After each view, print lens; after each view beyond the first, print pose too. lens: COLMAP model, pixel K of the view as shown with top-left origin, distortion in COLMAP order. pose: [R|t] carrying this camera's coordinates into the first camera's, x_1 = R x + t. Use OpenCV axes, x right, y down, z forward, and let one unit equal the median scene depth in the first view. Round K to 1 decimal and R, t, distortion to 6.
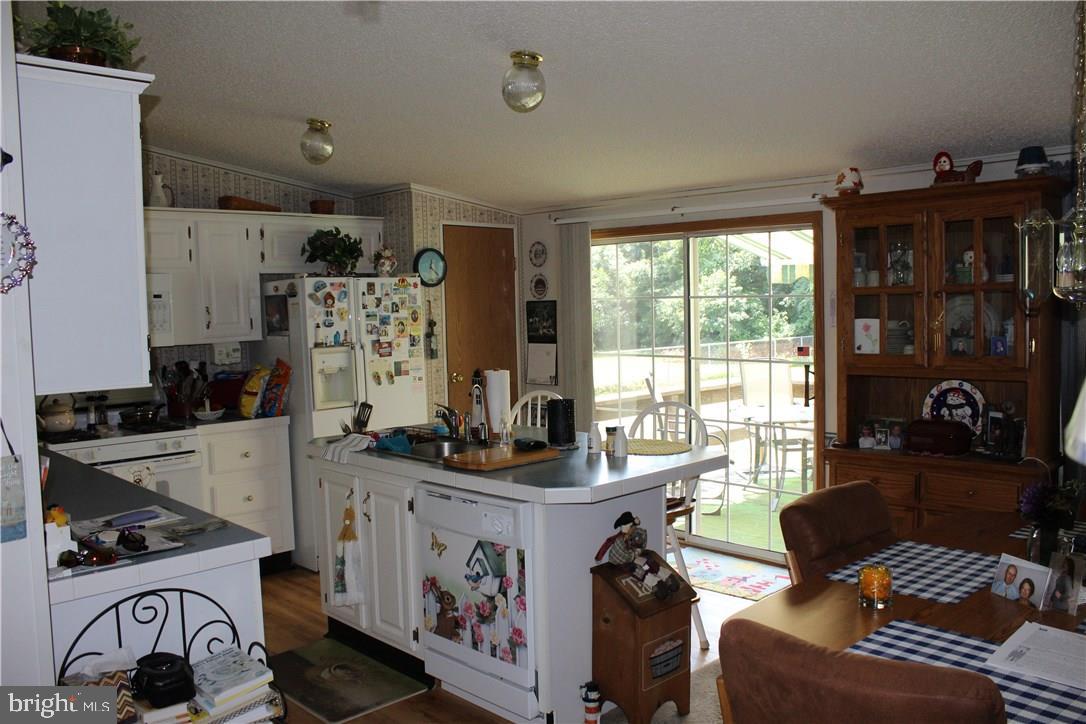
lens RADIAL K [[894.1, 0, 542.3], [0, 894.1, 363.0], [0, 0, 1]] dist [-0.149756, 0.100560]
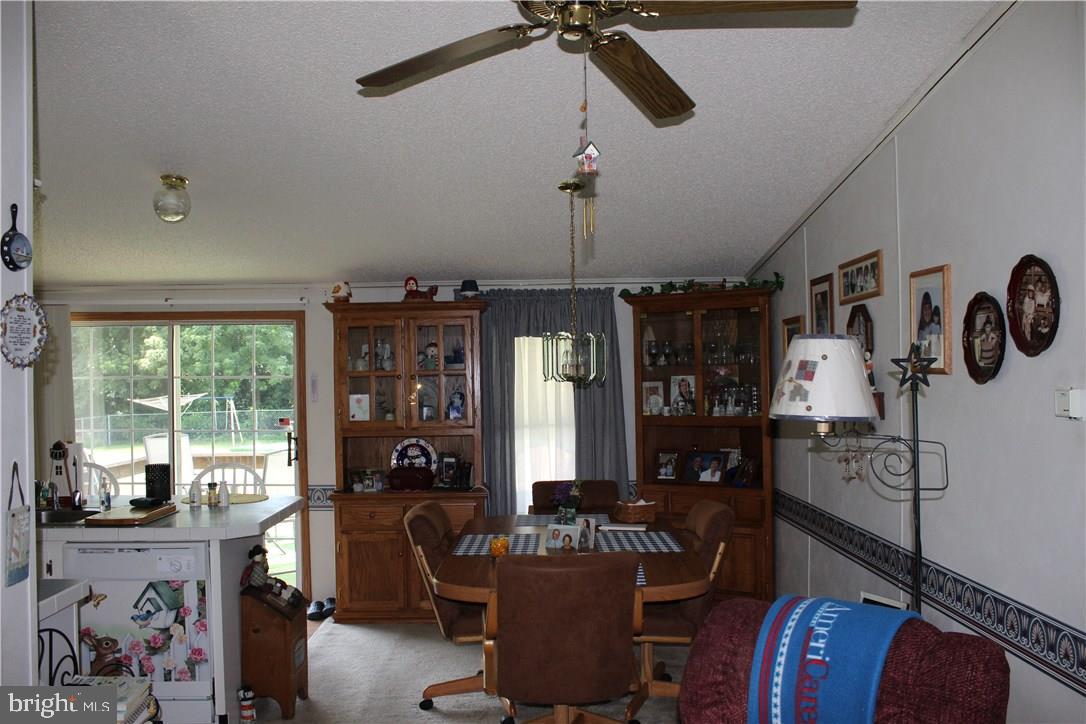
lens RADIAL K [[894.1, 0, 549.8], [0, 894.1, 361.6], [0, 0, 1]] dist [-0.149756, 0.100560]
pose [[0.678126, 0.025928, 0.734489, -0.535895], [0.044054, 0.996147, -0.075837, 0.018946], [-0.733625, 0.083784, 0.674370, -0.171052]]
